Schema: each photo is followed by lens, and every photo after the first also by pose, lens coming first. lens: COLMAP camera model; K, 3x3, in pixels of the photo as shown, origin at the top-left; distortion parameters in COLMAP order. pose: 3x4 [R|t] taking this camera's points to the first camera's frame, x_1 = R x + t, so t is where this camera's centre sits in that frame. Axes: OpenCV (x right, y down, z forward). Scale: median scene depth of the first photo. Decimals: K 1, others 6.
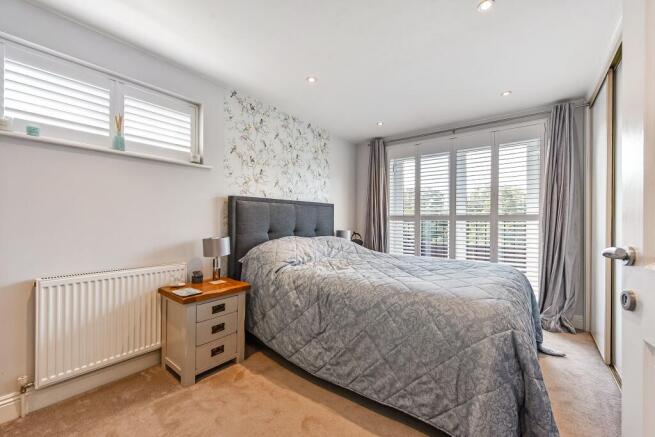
lens RADIAL K [[265.0, 0, 325.7], [0, 265.0, 219.2], [0, 0, 1]] dist [-0.000982, -0.000251]
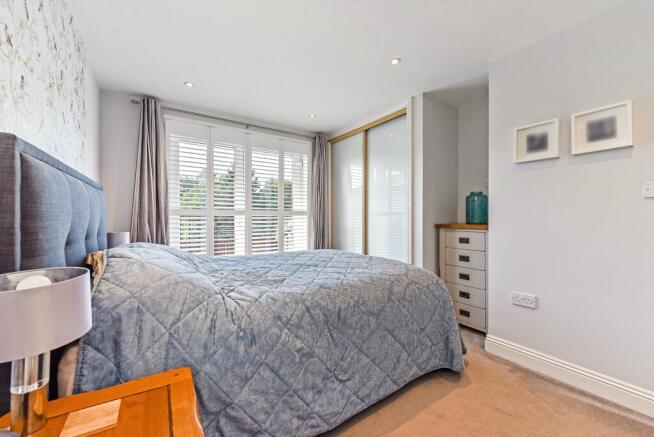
lens RADIAL K [[264.6, 0, 326.5], [0, 264.6, 216.5], [0, 0, 1]] dist [-0.000982, -0.000251]
pose [[0.315870, -0.002783, 0.948798, -0.457093], [-0.006252, 0.999968, 0.005014, 0.002234], [-0.948782, -0.007516, 0.315842, 0.490530]]
